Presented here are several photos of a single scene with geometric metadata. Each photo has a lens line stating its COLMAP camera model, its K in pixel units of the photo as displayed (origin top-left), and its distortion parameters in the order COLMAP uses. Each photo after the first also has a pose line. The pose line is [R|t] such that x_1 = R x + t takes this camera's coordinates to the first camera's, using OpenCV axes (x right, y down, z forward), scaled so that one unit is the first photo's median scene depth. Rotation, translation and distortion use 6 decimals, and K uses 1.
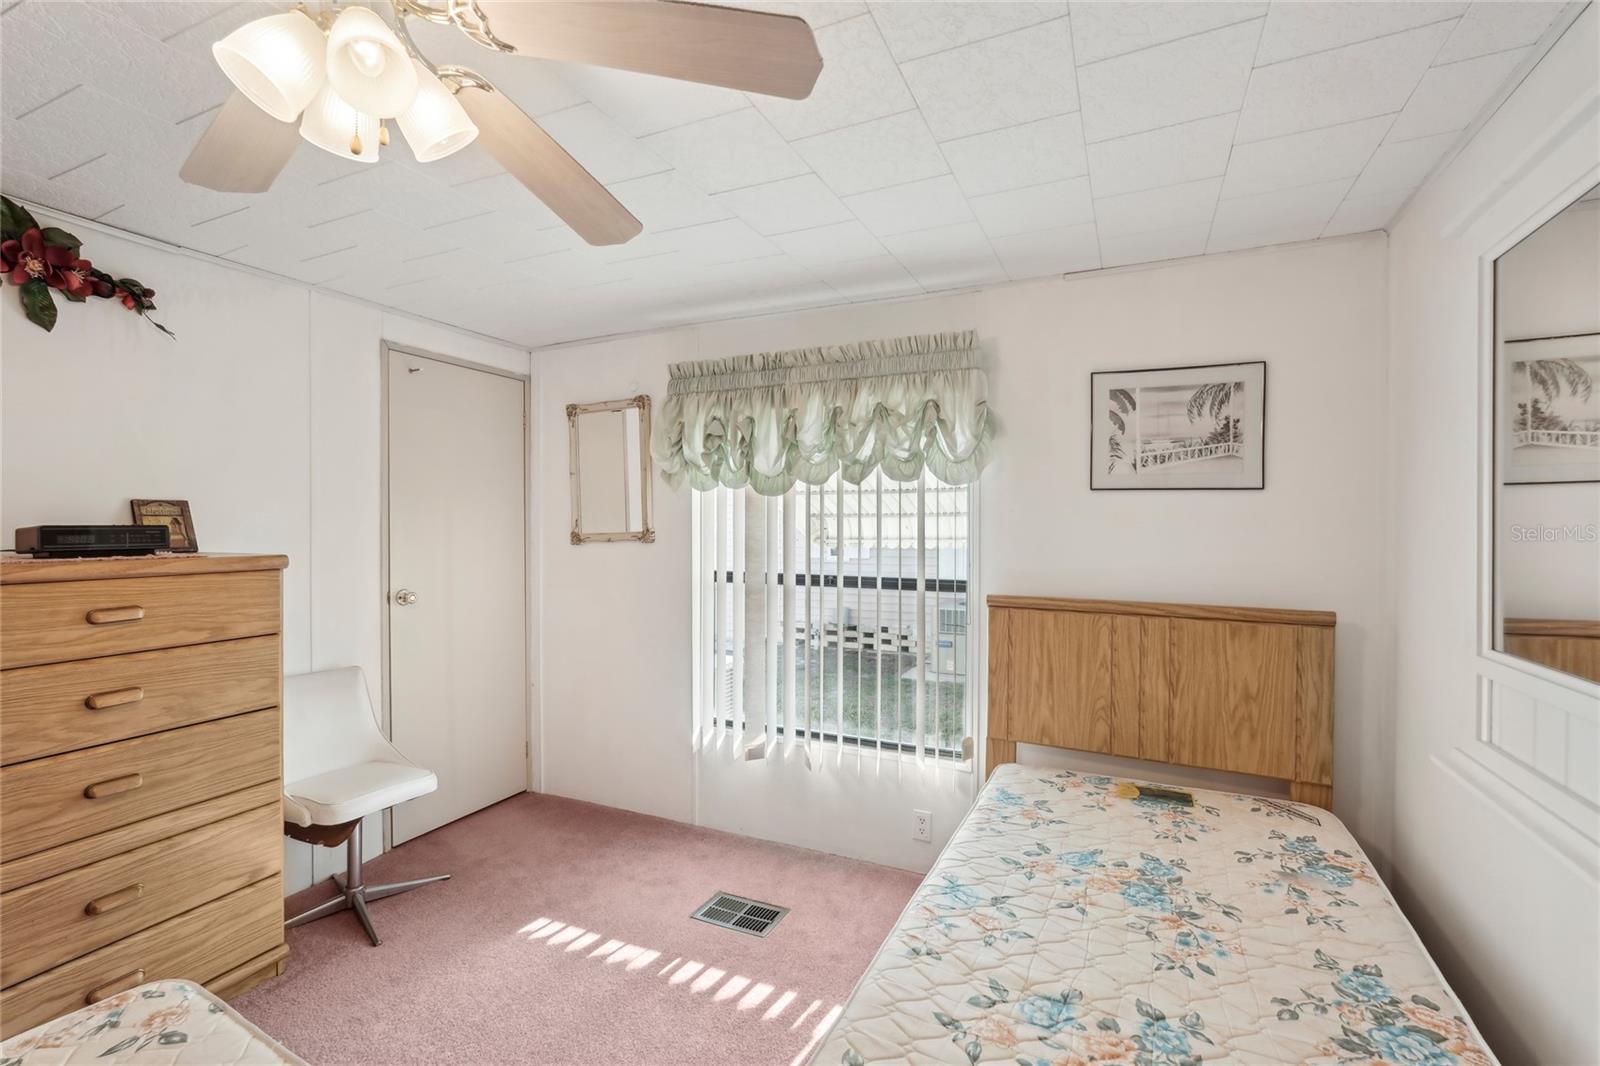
lens RADIAL K [[724.8, 0, 812.1], [0, 724.8, 538.0], [0, 0, 1]] dist [-0.005331, 0.000052]
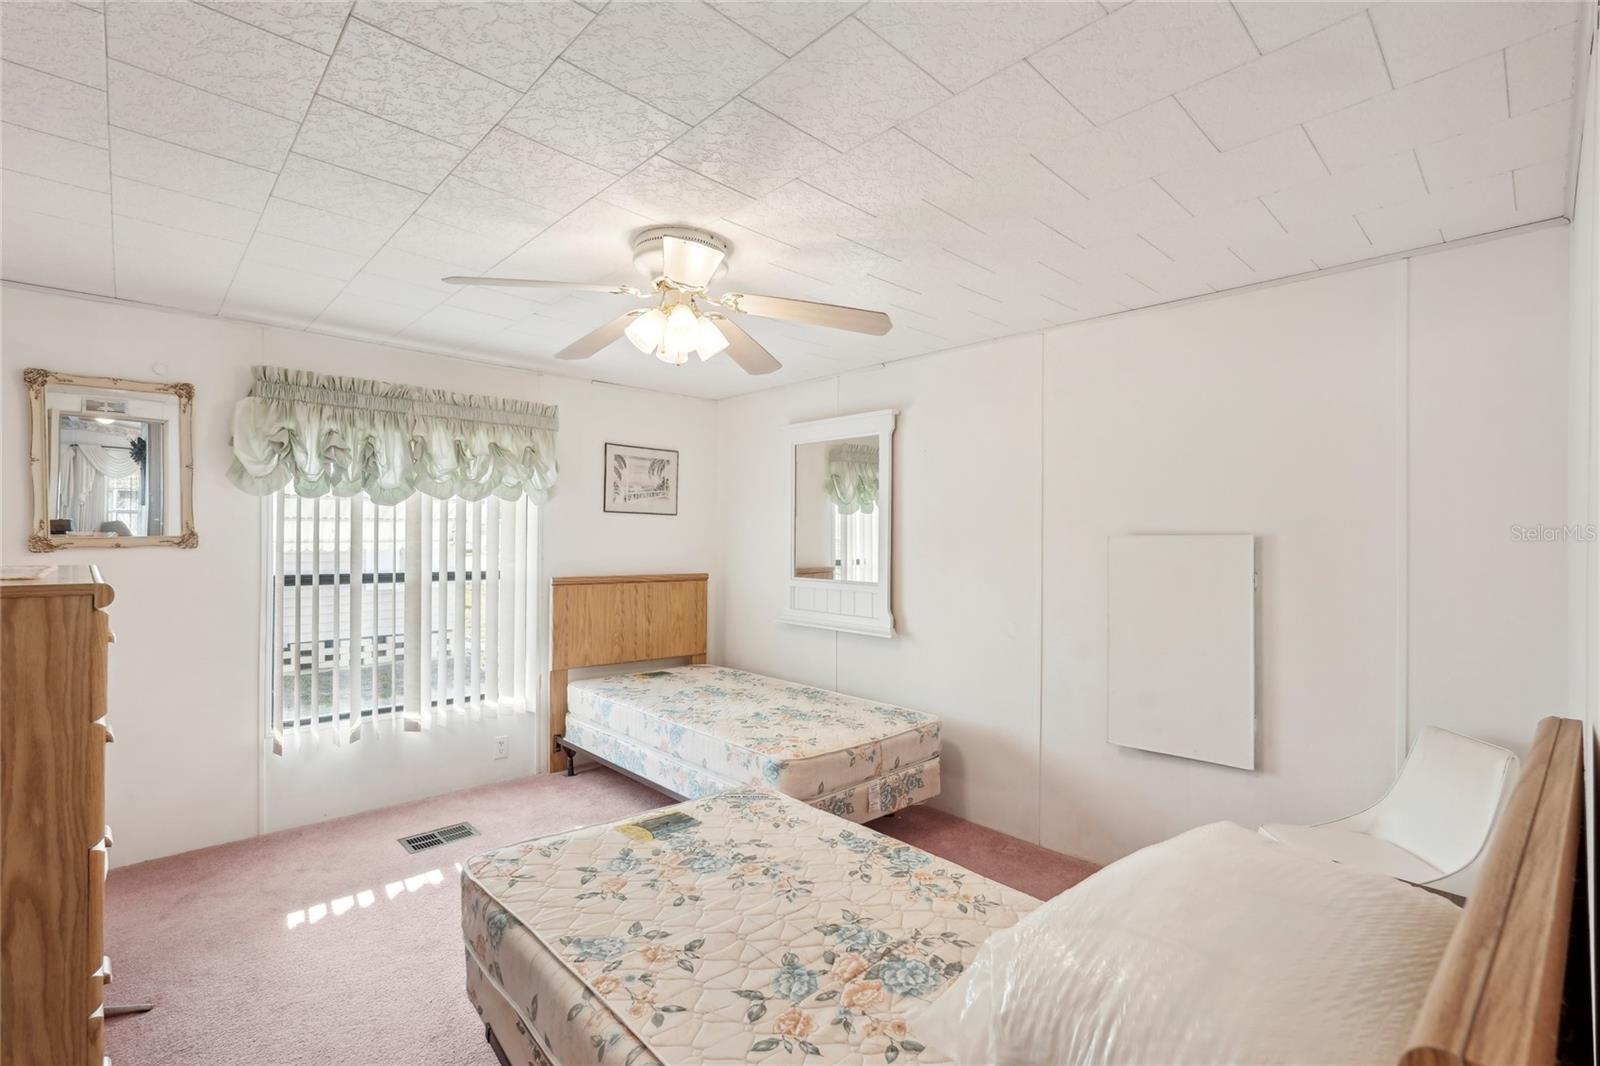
lens RADIAL K [[724.8, 0, 789.9], [0, 724.8, 537.8], [0, 0, 1]] dist [-0.005331, 0.000052]
pose [[0.375975, -0.002977, 0.926625, -1.046106], [0.004191, 0.999990, 0.001512, -0.006082], [-0.926620, 0.003315, 0.375984, -0.041245]]
